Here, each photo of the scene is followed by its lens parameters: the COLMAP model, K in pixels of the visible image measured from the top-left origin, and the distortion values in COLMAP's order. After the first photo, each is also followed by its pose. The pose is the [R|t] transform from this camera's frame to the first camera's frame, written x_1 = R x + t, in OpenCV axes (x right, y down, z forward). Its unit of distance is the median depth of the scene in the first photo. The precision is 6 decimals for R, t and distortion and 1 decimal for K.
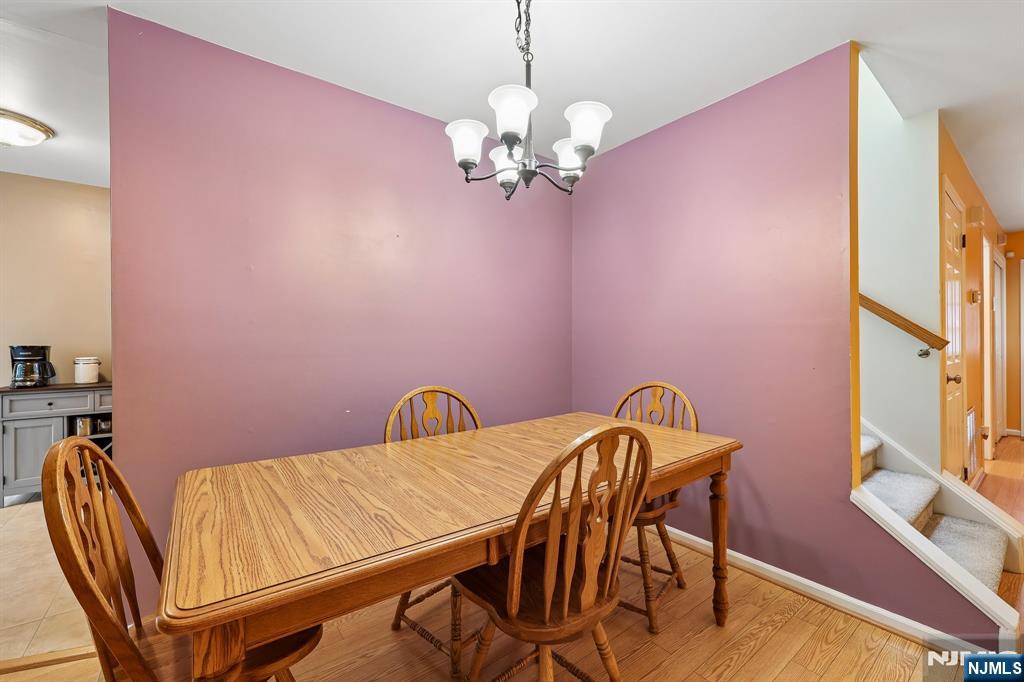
lens RADIAL K [[413.8, 0, 509.1], [0, 413.8, 343.3], [0, 0, 1]] dist [0.000438, 0.000120]
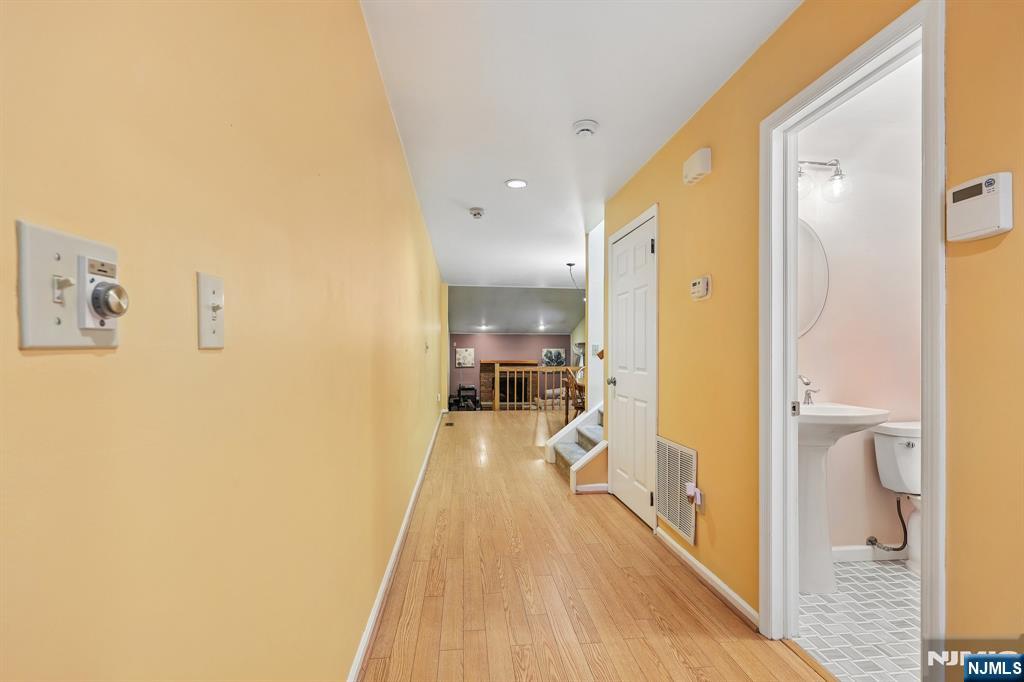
lens RADIAL K [[467.0, 0, 514.3], [0, 467.0, 350.6], [0, 0, 1]] dist [-0.000333, -0.000016]
pose [[-0.501654, -0.001596, -0.865067, 2.974658], [-0.005033, 0.999987, 0.001073, -0.018219], [0.865054, 0.004892, -0.501655, 1.734186]]
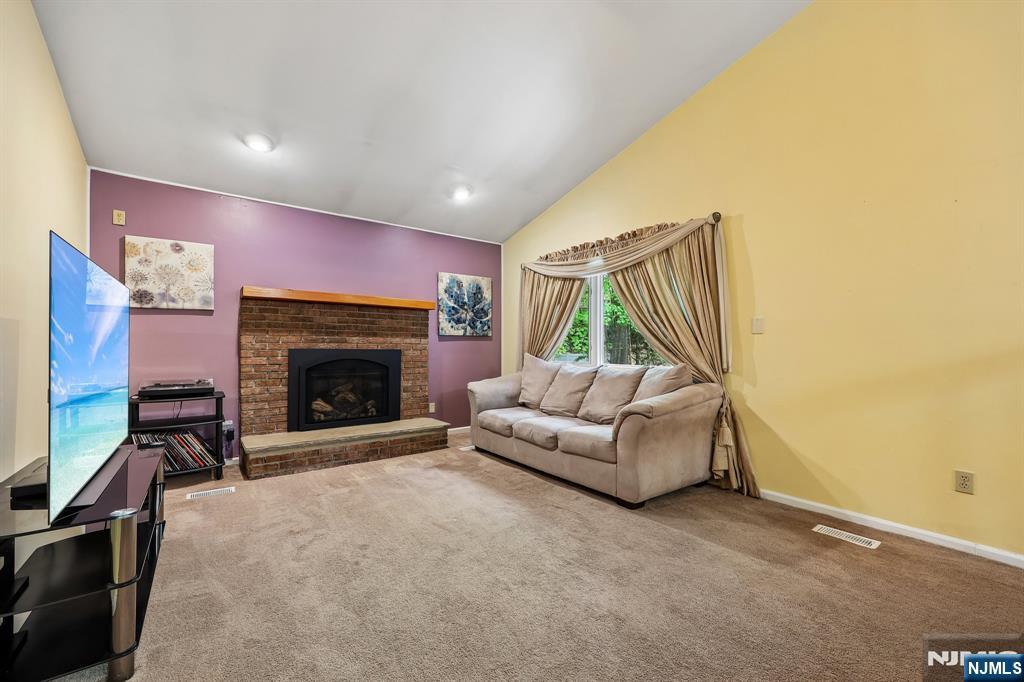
lens RADIAL K [[413.8, 0, 509.1], [0, 413.8, 343.3], [0, 0, 1]] dist [0.000438, 0.000120]
pose [[-0.000441, -0.004075, -0.999992, -1.093038], [-0.005896, 0.999974, -0.004072, 0.370679], [0.999983, 0.005894, -0.000465, -1.088372]]
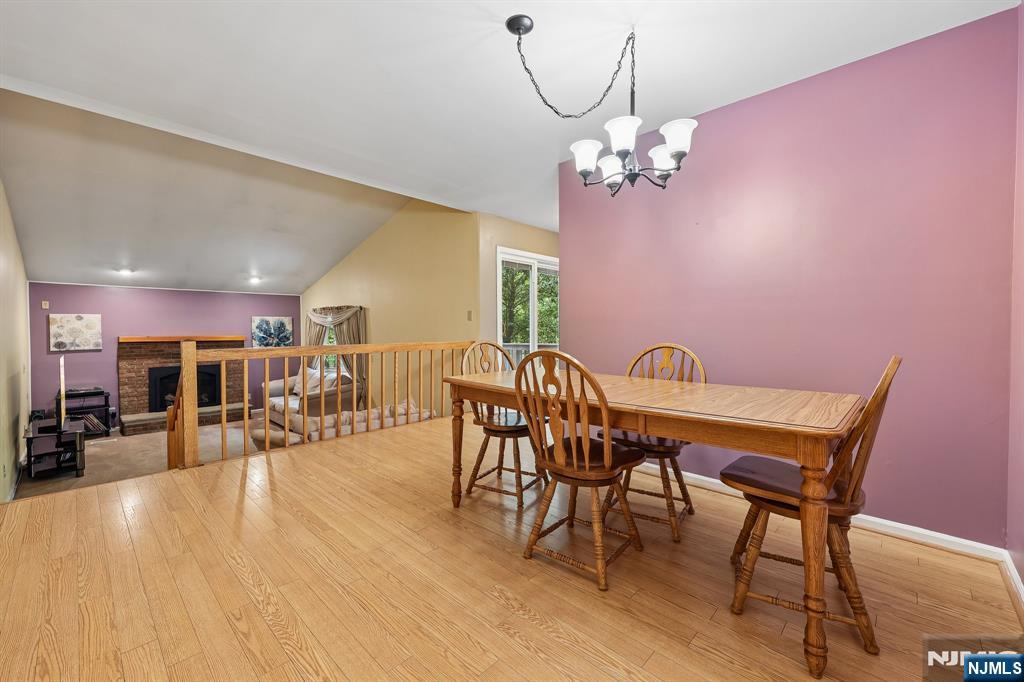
lens RADIAL K [[420.3, 0, 509.8], [0, 420.3, 335.3], [0, 0, 1]] dist [-0.000325, -0.000131]
pose [[0.162419, 0.020955, -0.986499, 0.941506], [-0.001443, 0.999778, 0.021000, 0.051178], [0.986721, -0.001987, 0.162413, 0.294265]]
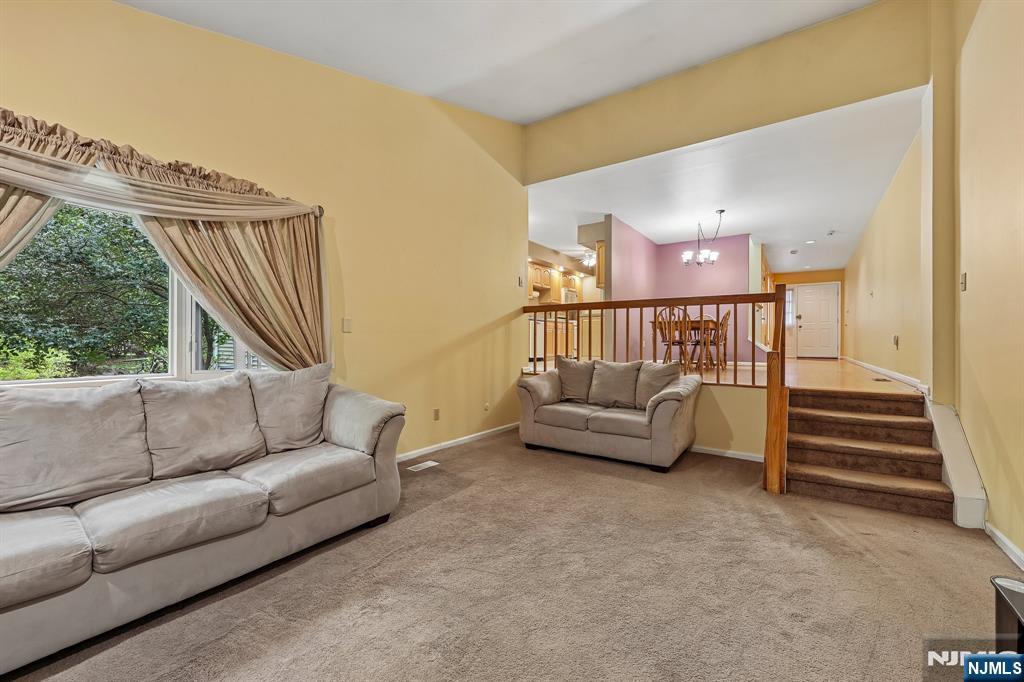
lens RADIAL K [[413.8, 0, 509.1], [0, 413.8, 343.3], [0, 0, 1]] dist [0.000438, 0.000120]
pose [[0.950337, 0.006948, 0.311146, -2.418133], [-0.006741, 0.999976, -0.001741, 0.366473], [-0.311151, -0.000443, 0.950361, -1.945846]]
